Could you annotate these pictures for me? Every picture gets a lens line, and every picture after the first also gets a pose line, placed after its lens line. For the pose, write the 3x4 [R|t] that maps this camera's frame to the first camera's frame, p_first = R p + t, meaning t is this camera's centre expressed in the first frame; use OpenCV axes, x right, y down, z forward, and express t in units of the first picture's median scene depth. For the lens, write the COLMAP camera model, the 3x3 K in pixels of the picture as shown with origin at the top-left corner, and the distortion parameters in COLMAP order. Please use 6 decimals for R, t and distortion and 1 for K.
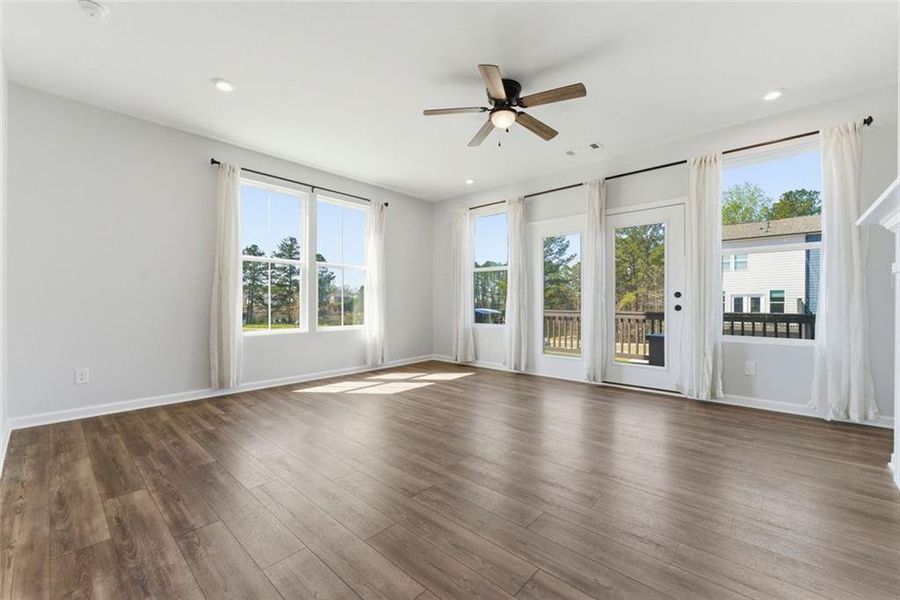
lens RADIAL K [[362.5, 0, 457.1], [0, 362.5, 305.2], [0, 0, 1]] dist [0.001906, 0.000202]
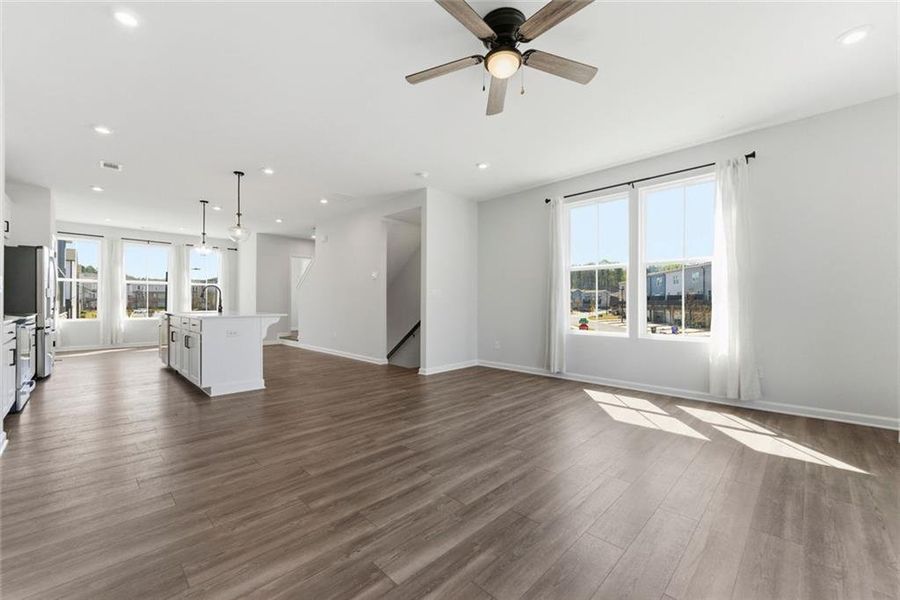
lens RADIAL K [[362.5, 0, 456.6], [0, 362.5, 303.0], [0, 0, 1]] dist [0.001906, 0.000202]
pose [[-0.042904, -0.002425, -0.999076, 0.124368], [-0.008924, 0.999958, -0.002044, -0.002166], [0.999039, 0.008828, -0.042924, 0.131834]]
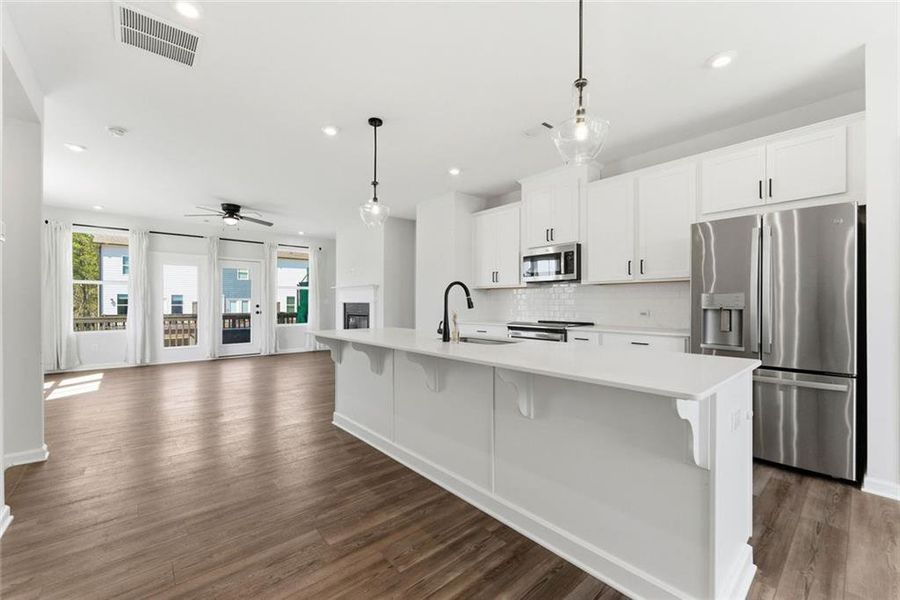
lens RADIAL K [[362.5, 0, 451.7], [0, 362.5, 303.3], [0, 0, 1]] dist [0.001906, 0.000202]
pose [[0.121974, 0.002034, 0.992531, -0.239499], [0.005594, 0.999981, -0.002737, -0.006161], [-0.992518, 0.005886, 0.121960, -0.062318]]
